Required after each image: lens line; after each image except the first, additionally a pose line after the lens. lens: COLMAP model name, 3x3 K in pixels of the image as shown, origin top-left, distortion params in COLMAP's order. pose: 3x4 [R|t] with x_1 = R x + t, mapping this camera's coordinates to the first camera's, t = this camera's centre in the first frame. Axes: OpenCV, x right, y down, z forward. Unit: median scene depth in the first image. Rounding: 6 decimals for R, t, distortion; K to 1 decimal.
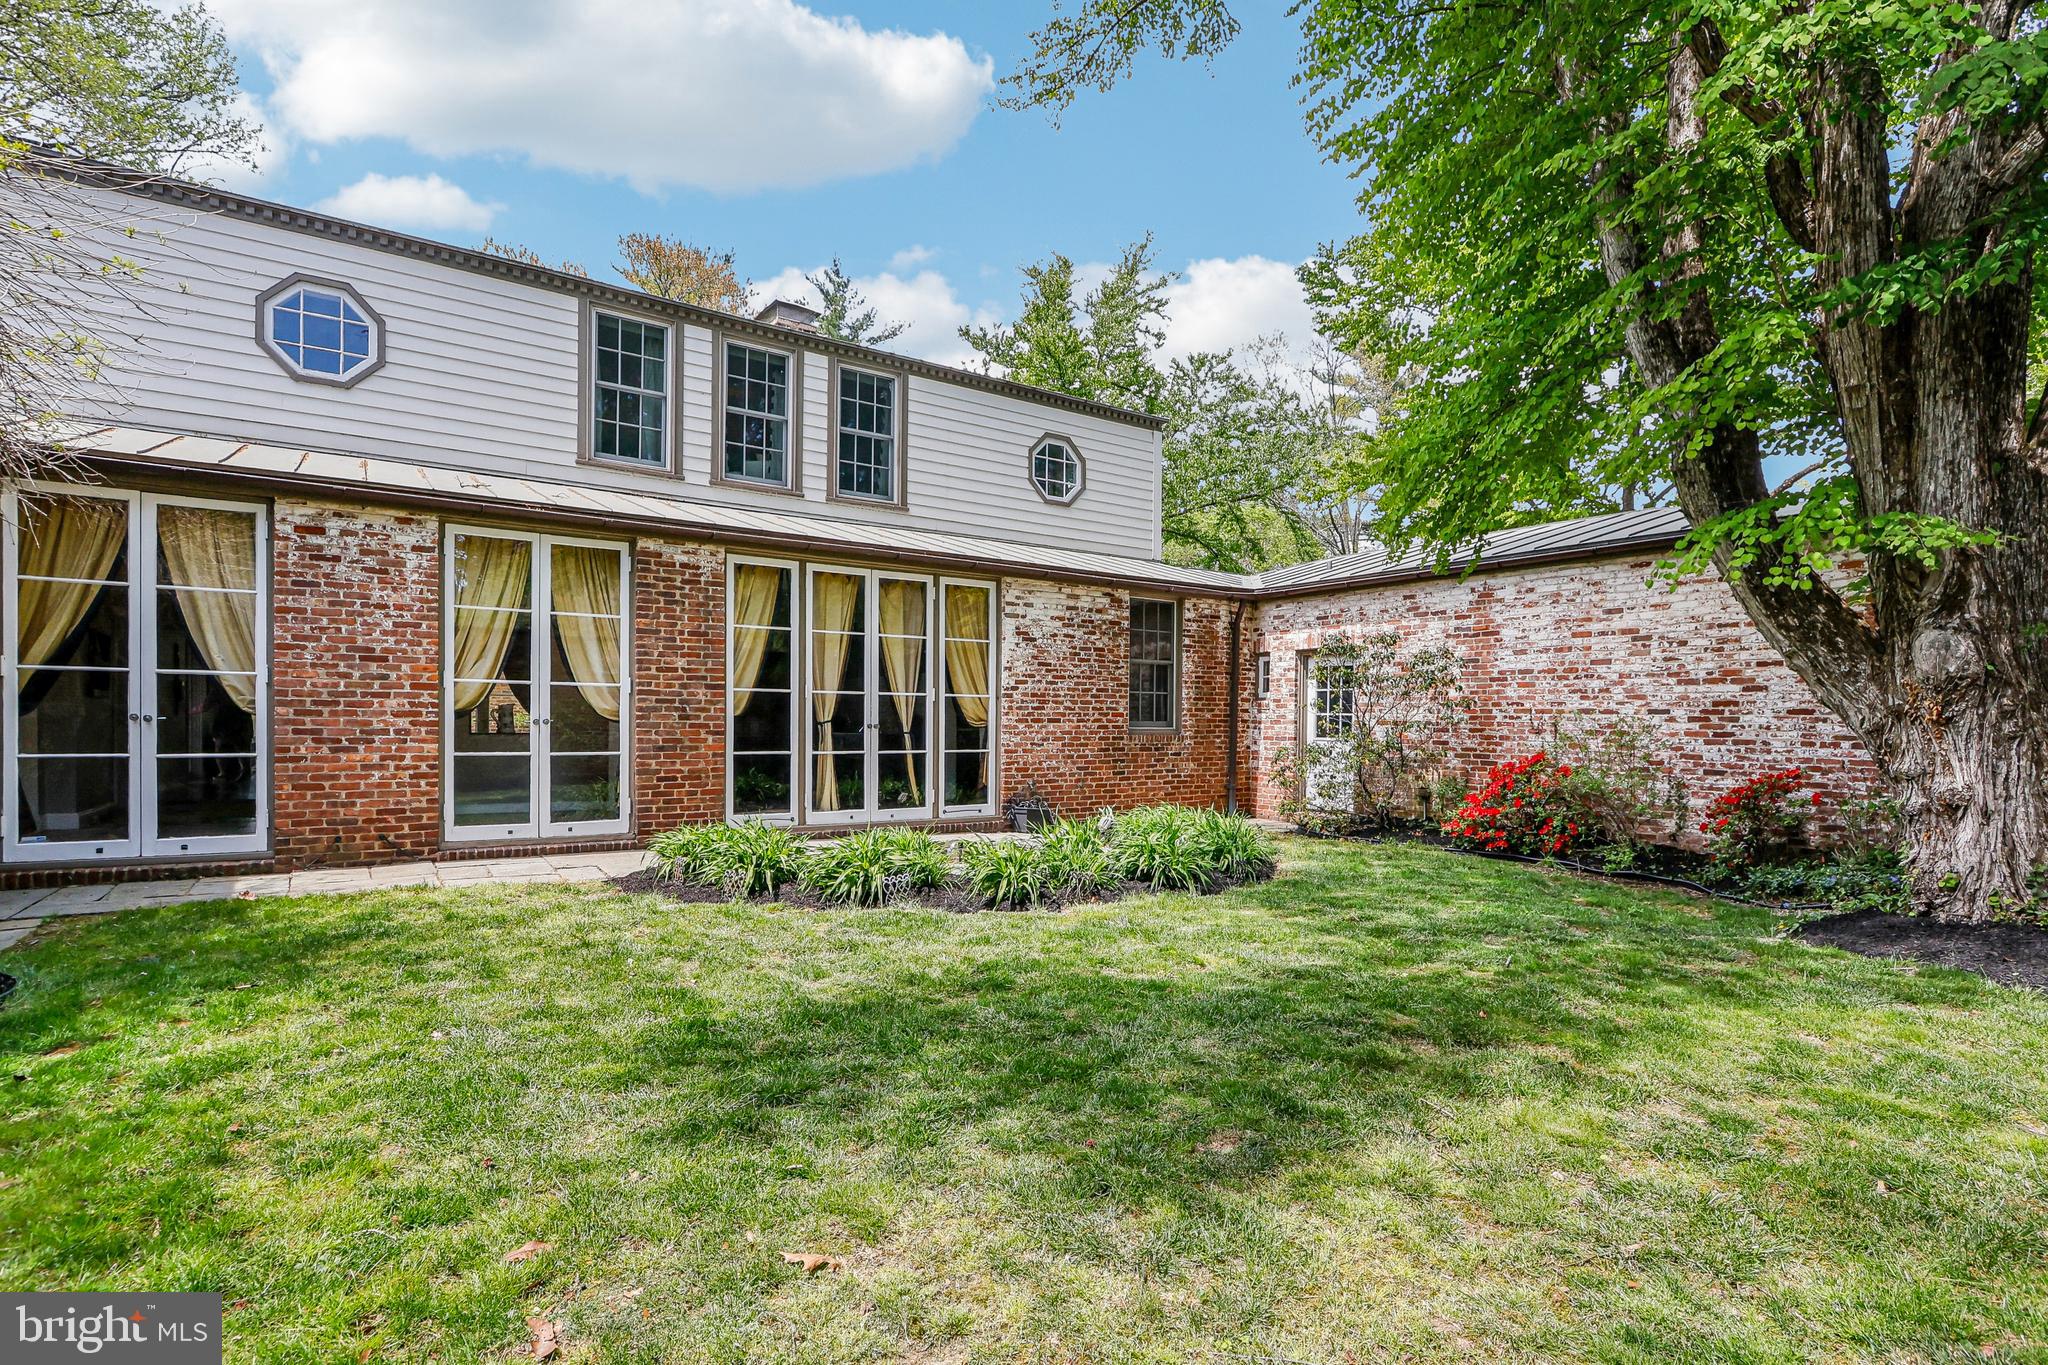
lens RADIAL K [[996.0, 0, 992.9], [0, 996.0, 731.5], [0, 0, 1]] dist [-0.002736, 0.000537]
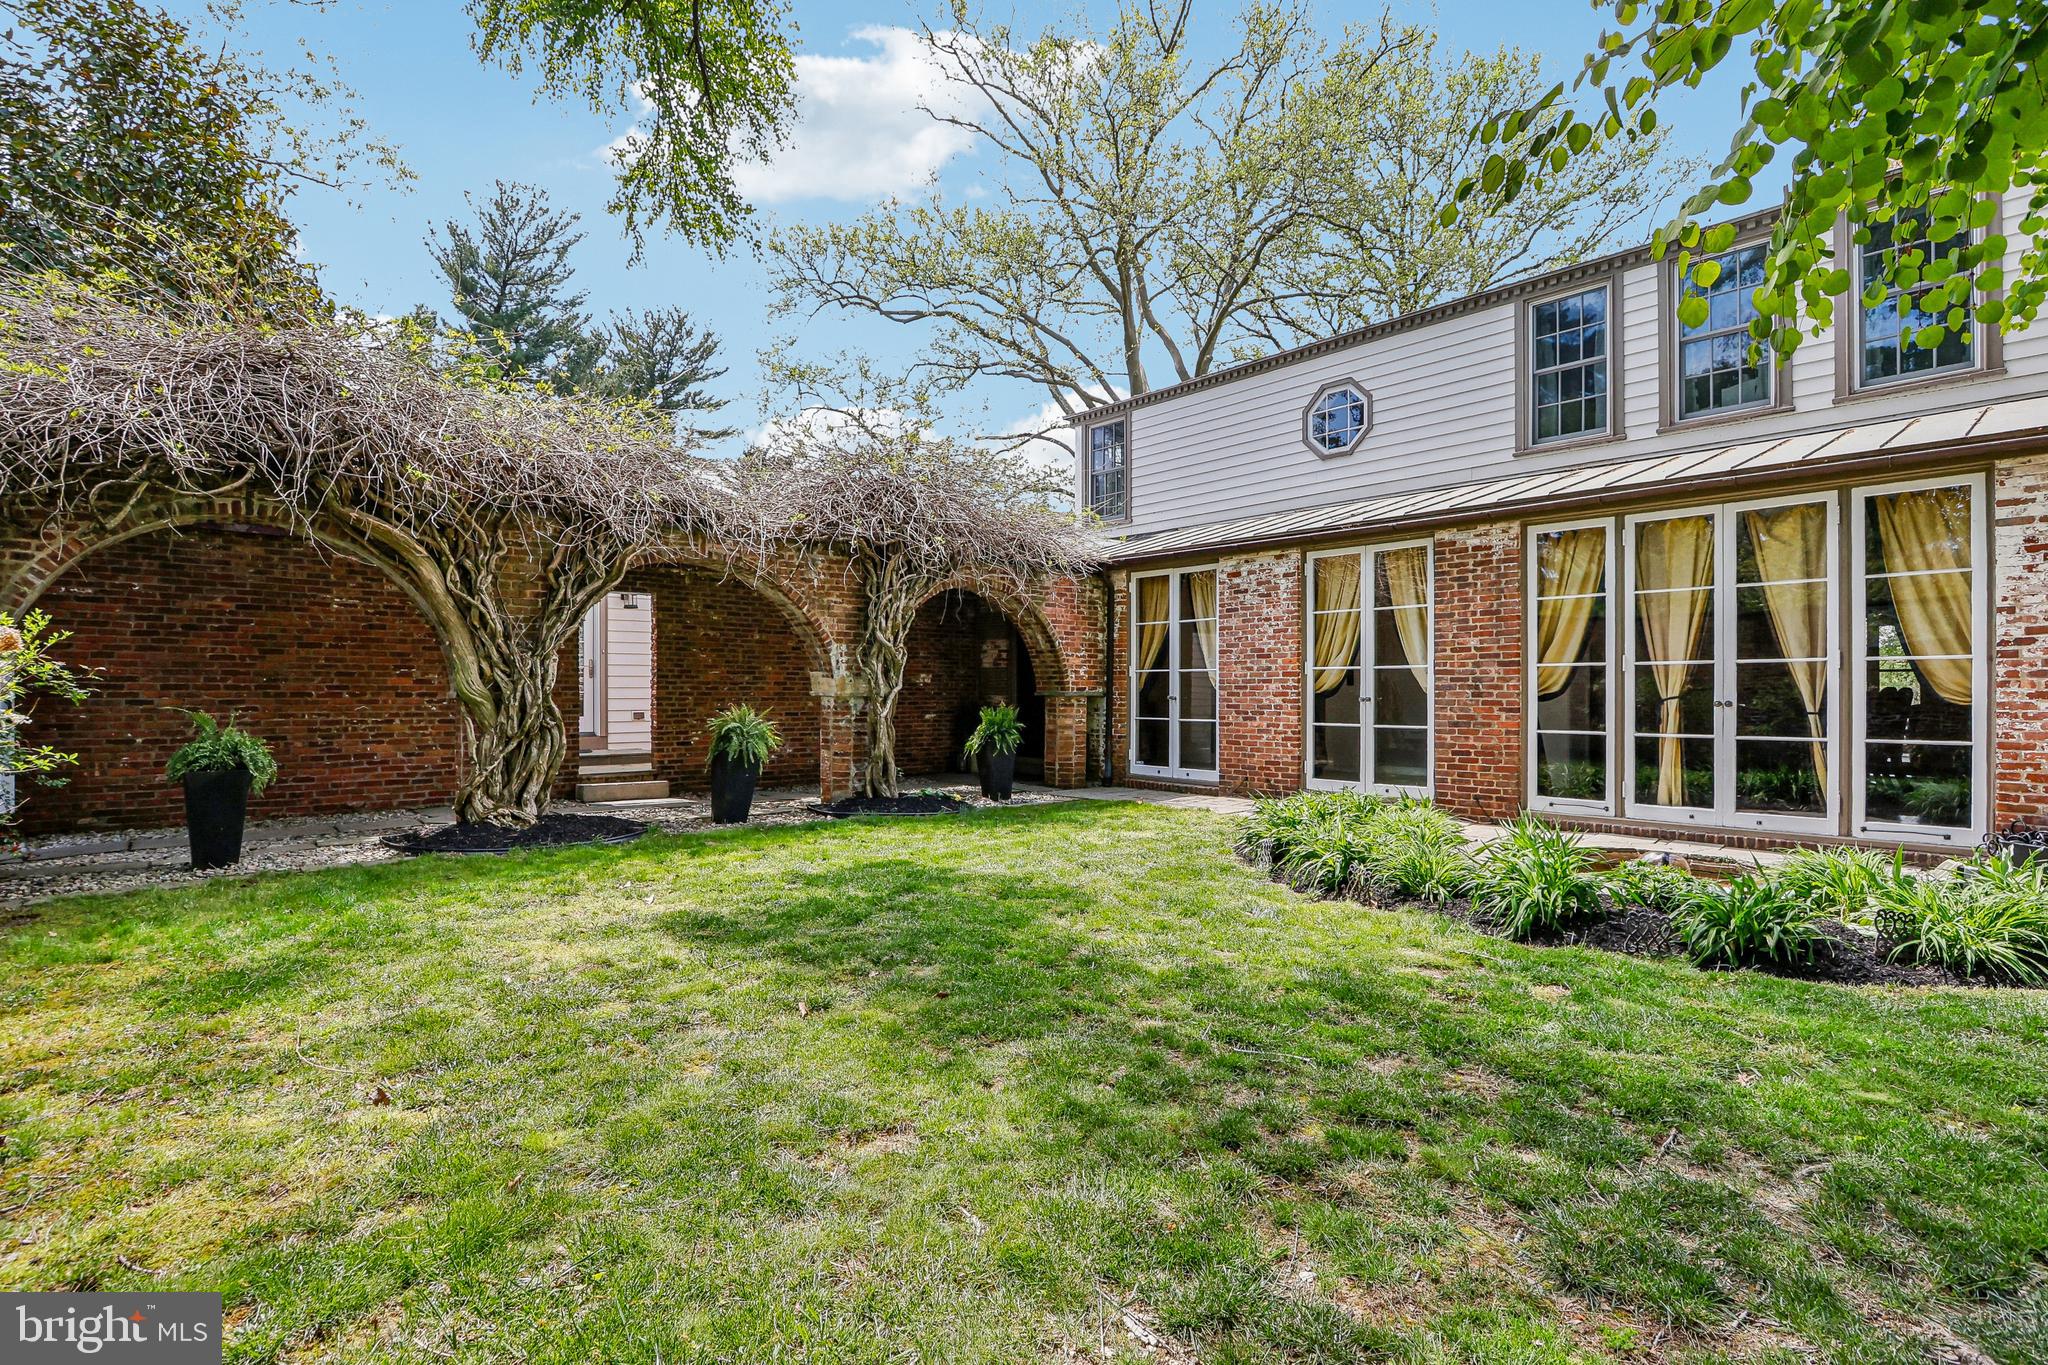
lens RADIAL K [[961.2, 0, 1020.1], [0, 961.2, 688.8], [0, 0, 1]] dist [-0.000417, 0.000675]
pose [[0.143667, -0.012874, -0.989542, 0.600197], [-0.006941, 0.999878, -0.014016, -0.003039], [0.989602, 0.008882, 0.143560, 0.380015]]
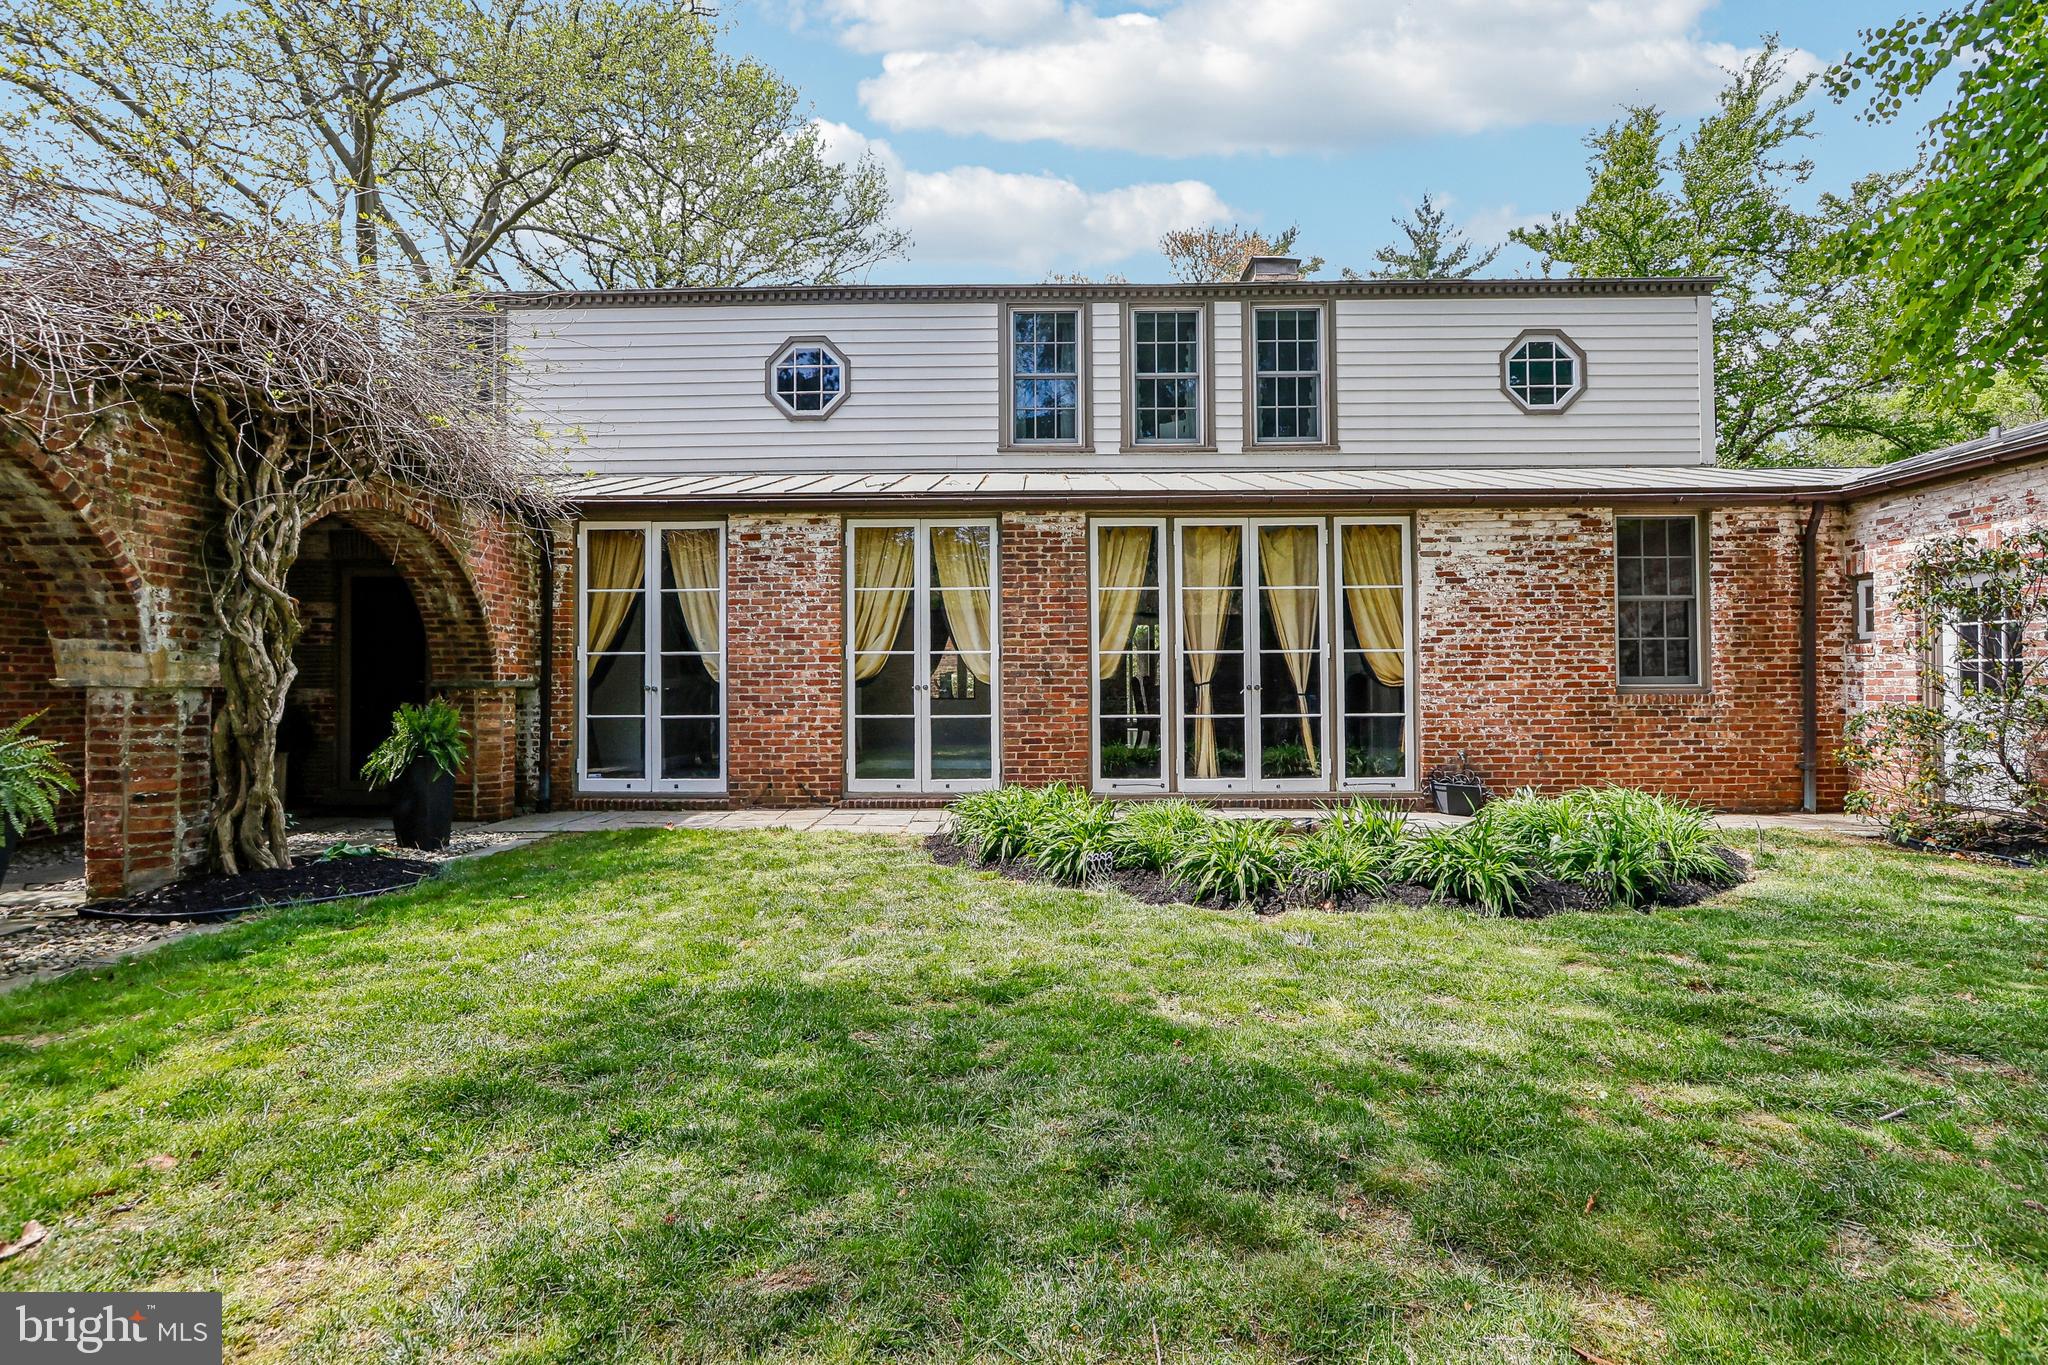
lens RADIAL K [[968.8, 0, 1007.9], [0, 968.8, 666.5], [0, 0, 1]] dist [-0.013284, 0.000374]
pose [[0.822164, -0.025400, -0.568683, 0.221335], [0.008755, 0.999450, -0.031982, 0.001916], [0.569183, 0.021315, 0.821935, 0.152602]]
